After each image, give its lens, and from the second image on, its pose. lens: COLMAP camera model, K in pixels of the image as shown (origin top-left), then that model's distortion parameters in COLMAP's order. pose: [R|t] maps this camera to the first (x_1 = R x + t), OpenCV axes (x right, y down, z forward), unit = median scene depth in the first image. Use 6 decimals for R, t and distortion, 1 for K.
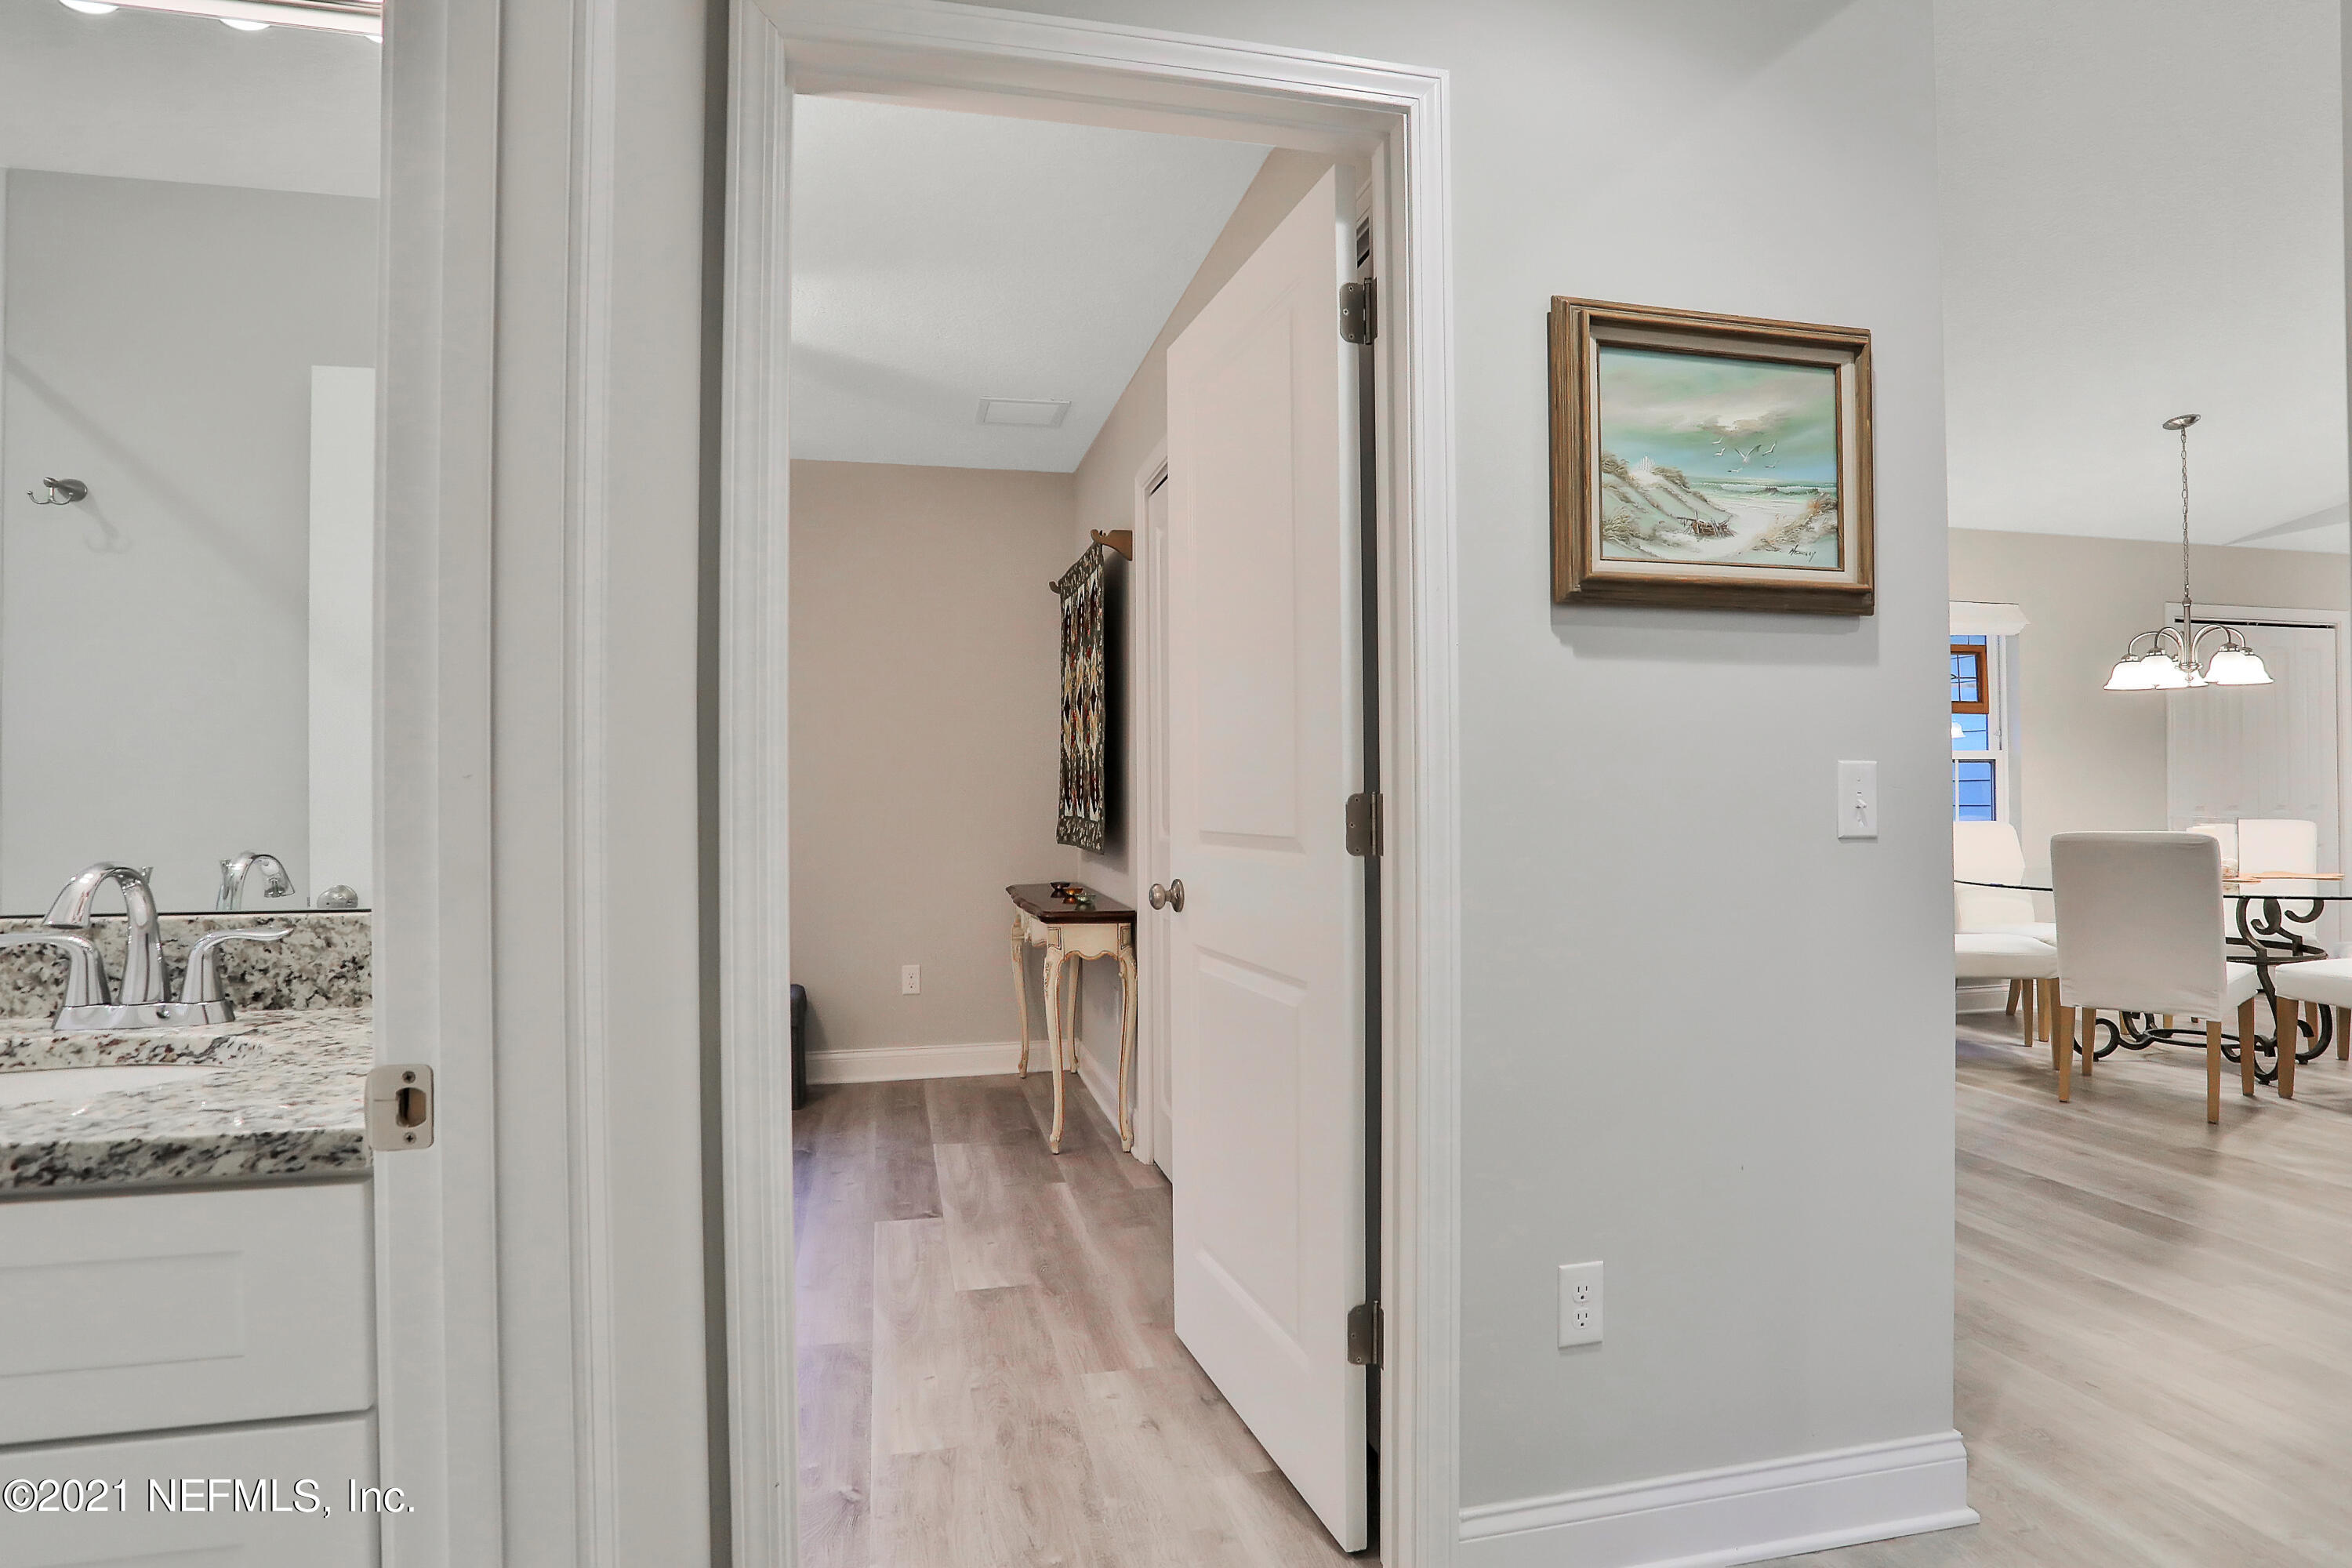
lens RADIAL K [[1243.3, 0, 1174.6], [0, 1243.3, 786.2], [0, 0, 1]] dist [-0.077085, 0.031640]
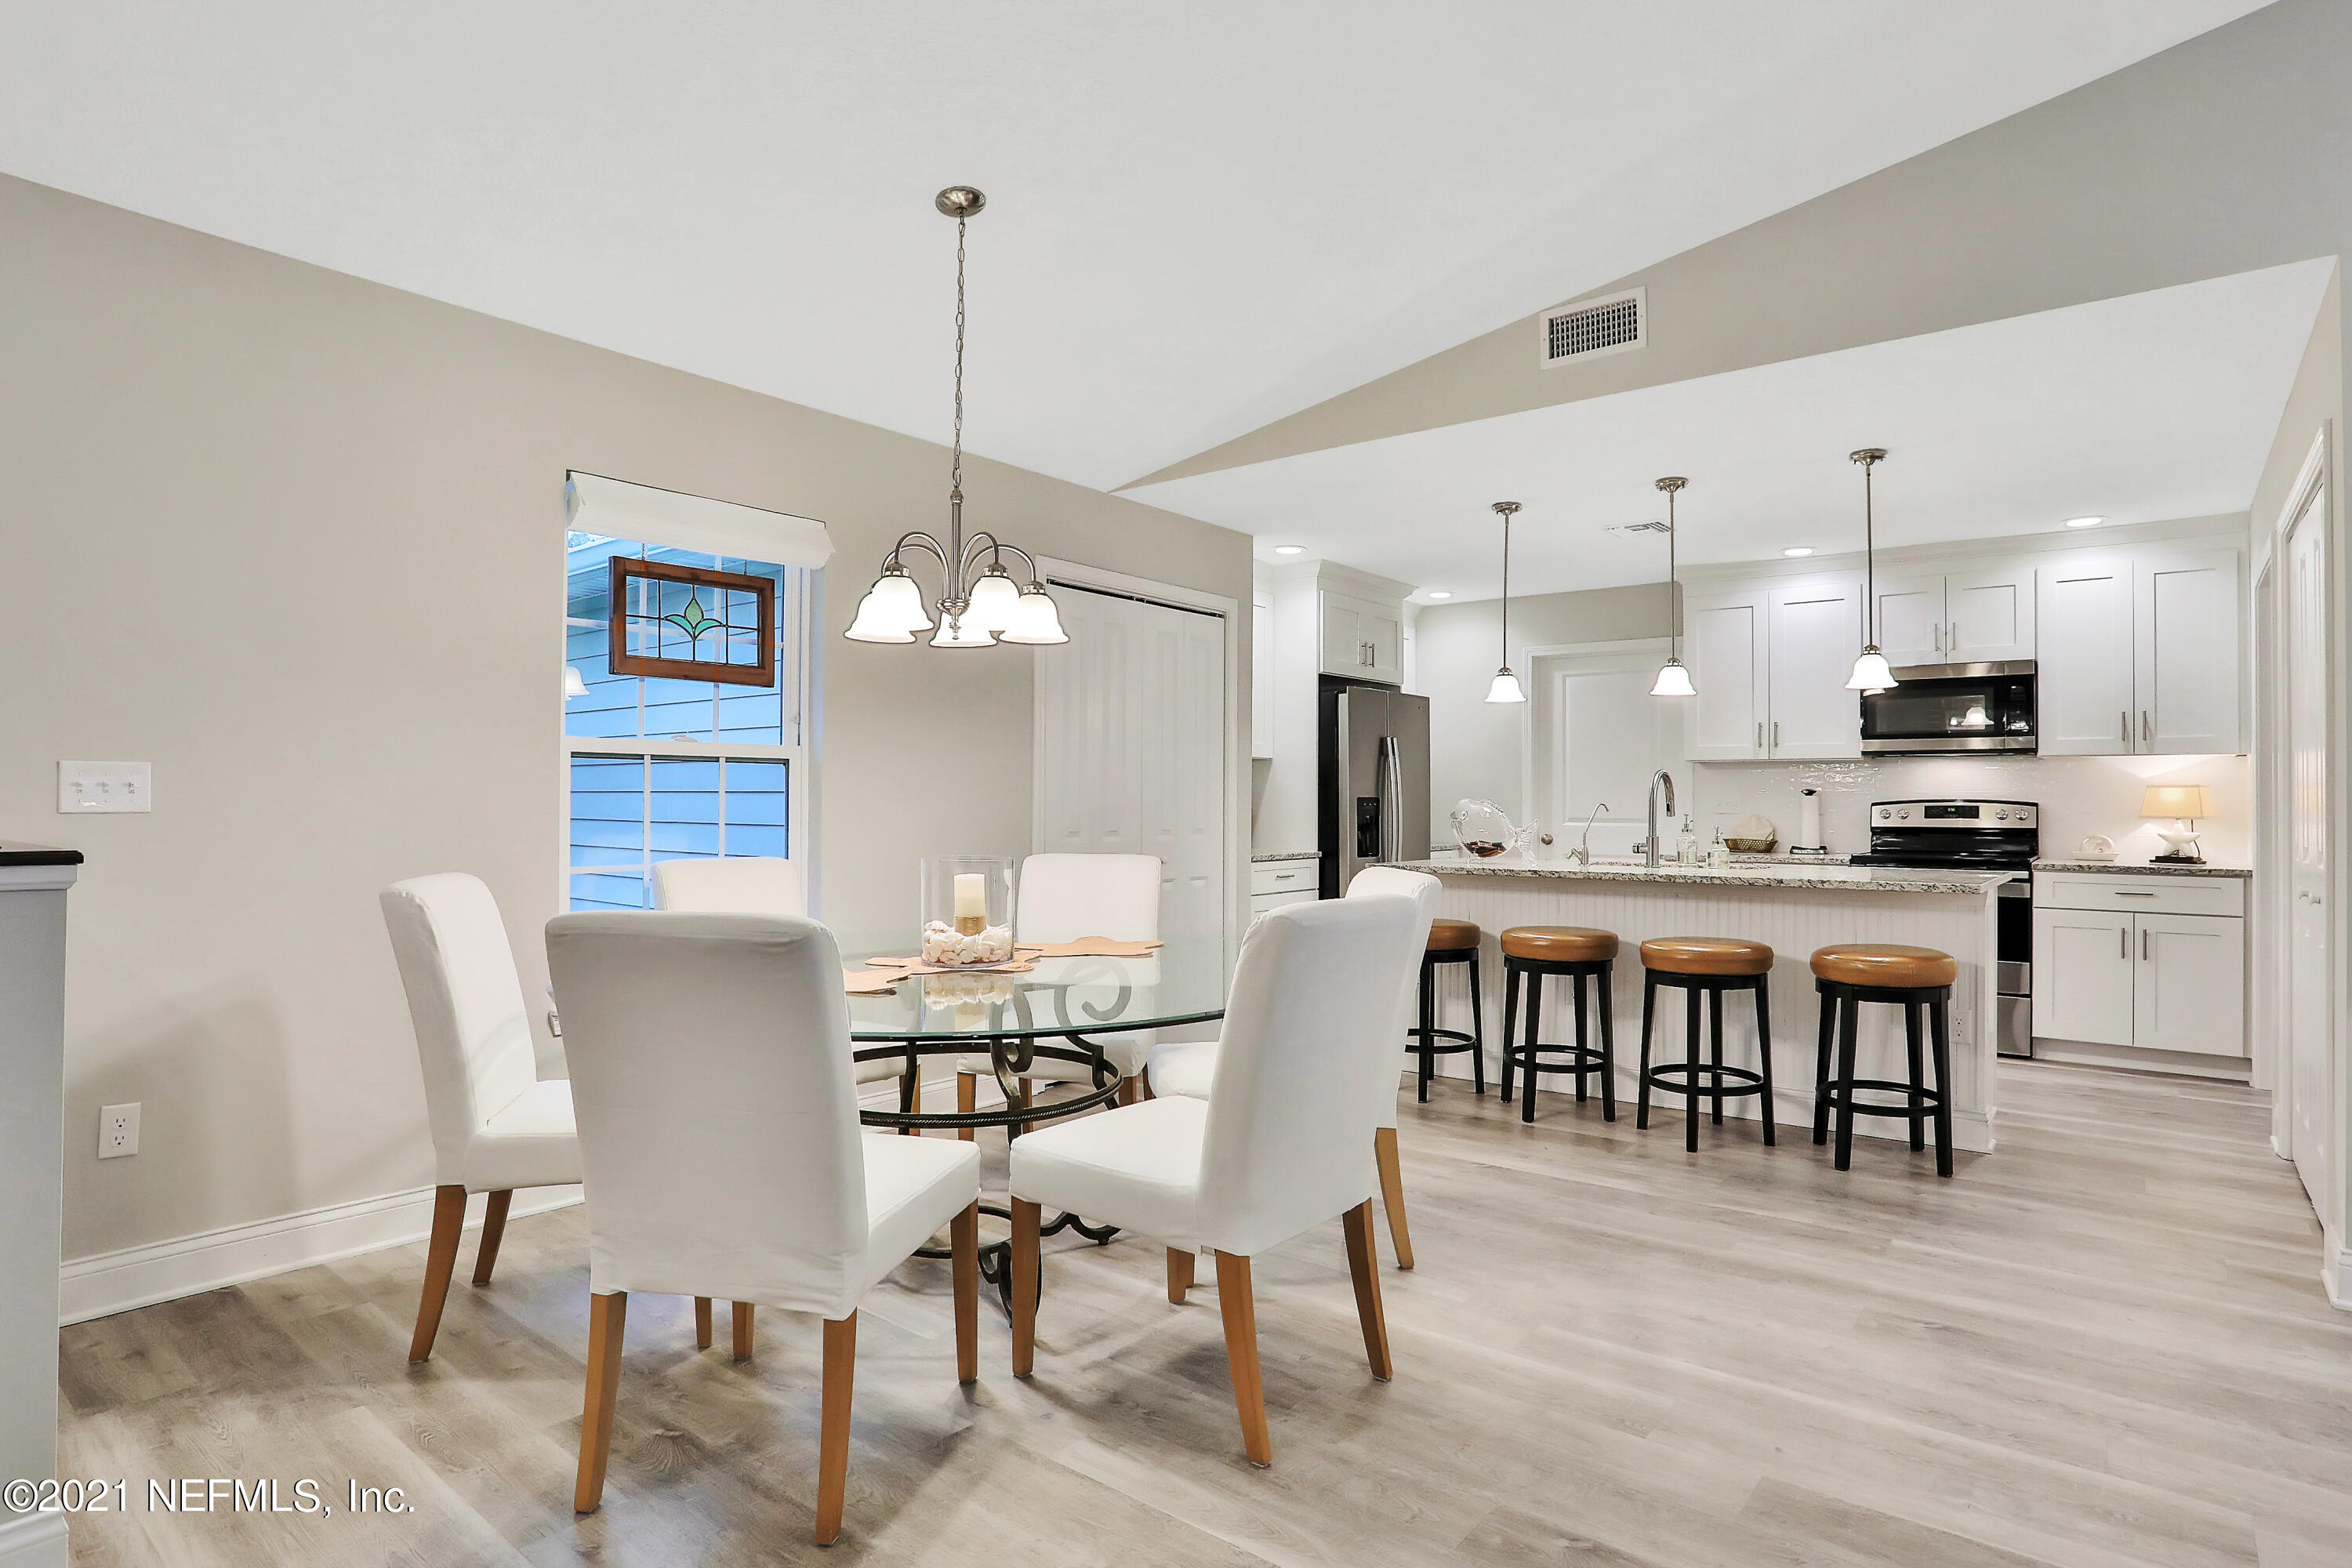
lens RADIAL K [[1243.3, 0, 1174.6], [0, 1243.3, 786.2], [0, 0, 1]] dist [-0.077085, 0.031640]
pose [[0.784687, 0.018349, 0.619621, 0.440265], [-0.013703, 0.999831, -0.012256, -0.001787], [-0.619741, 0.001126, 0.784806, 0.355886]]
